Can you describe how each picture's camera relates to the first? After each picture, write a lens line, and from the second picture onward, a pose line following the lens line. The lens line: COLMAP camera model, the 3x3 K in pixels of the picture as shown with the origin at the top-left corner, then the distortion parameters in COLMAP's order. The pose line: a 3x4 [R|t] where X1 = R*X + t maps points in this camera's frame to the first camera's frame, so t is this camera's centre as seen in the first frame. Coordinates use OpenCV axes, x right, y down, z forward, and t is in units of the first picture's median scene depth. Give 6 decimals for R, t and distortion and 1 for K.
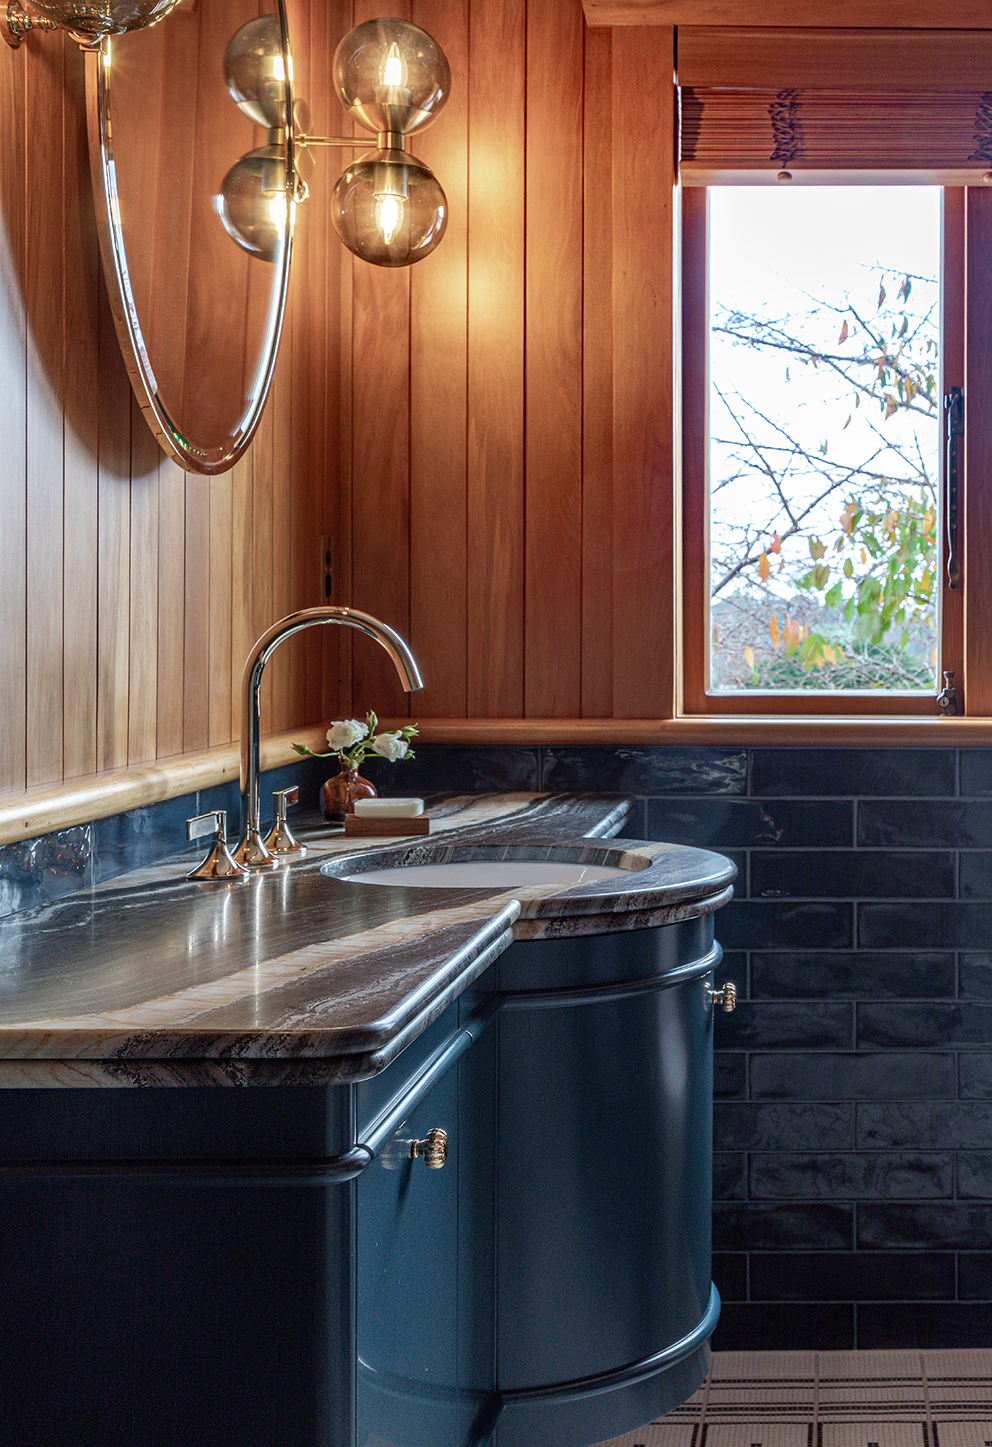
lens RADIAL K [[2029.5, 0, 364.9], [0, 2029.5, 636.6], [0, 0, 1]] dist [0.034788, 0.014349]
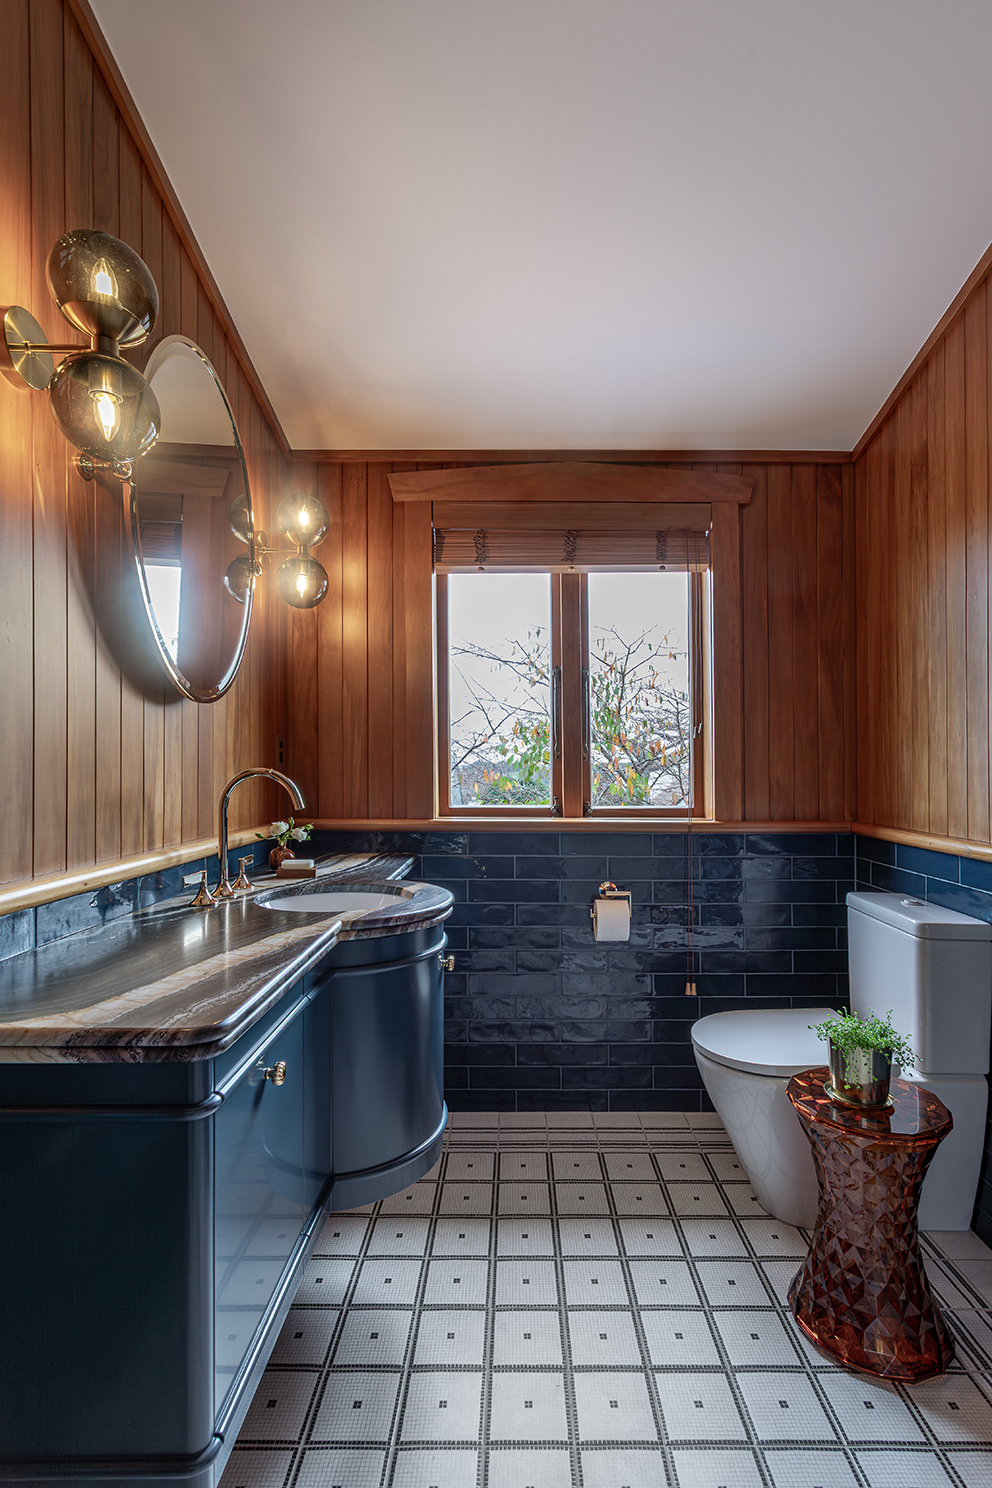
lens RADIAL K [[740.4, 0, 496.0], [0, 740.4, 744.0], [0, 0, 1]] dist [-0.000585, -0.000091]
pose [[0.981168, 0.001736, 0.193147, 0.066990], [0.006597, 0.999075, -0.042493, -0.005367], [-0.193042, 0.042967, 0.980249, 0.221019]]
